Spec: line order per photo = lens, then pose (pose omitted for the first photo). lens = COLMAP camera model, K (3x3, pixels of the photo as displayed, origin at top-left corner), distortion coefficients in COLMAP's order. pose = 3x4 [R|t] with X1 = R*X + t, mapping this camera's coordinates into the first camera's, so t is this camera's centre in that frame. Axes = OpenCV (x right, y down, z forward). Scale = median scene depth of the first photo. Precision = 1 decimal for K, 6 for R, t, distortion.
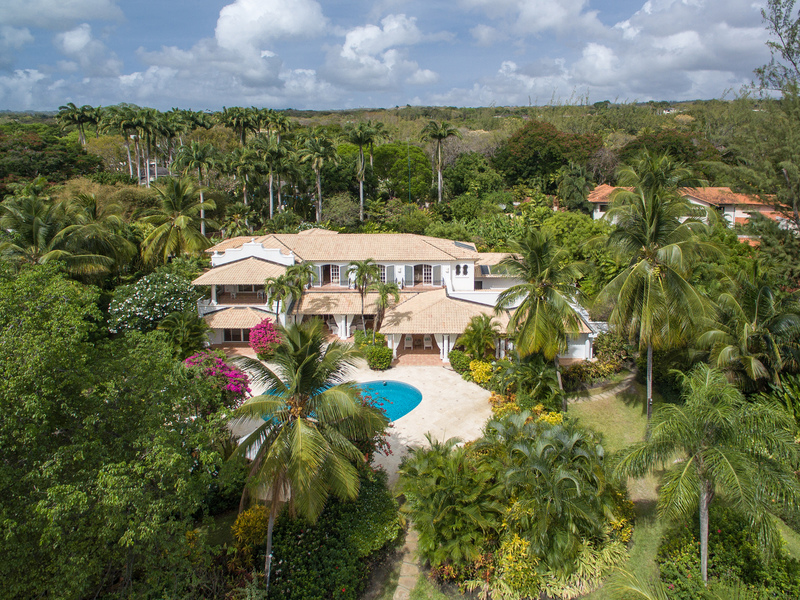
lens RADIAL K [[509.3, 0, 422.5], [0, 509.3, 214.7], [0, 0, 1]] dist [0.002373, 0.007529]
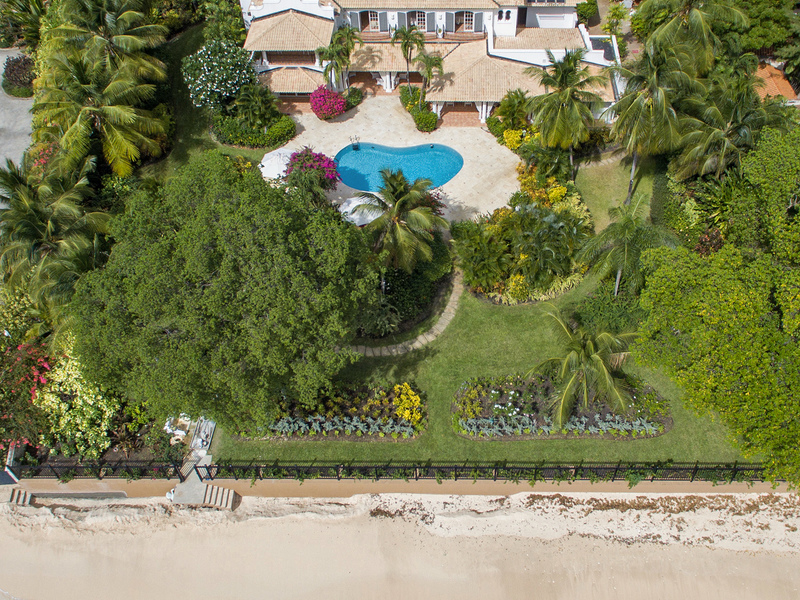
lens RADIAL K [[783.1, 0, 430.1], [0, 783.1, 306.8], [0, 0, 1]] dist [0.010357, 0.000000]
pose [[0.999786, 0.008964, -0.018661, -0.035973], [0.005893, 0.740895, 0.671595, -0.556450], [0.019846, -0.671561, 0.740683, -0.550044]]
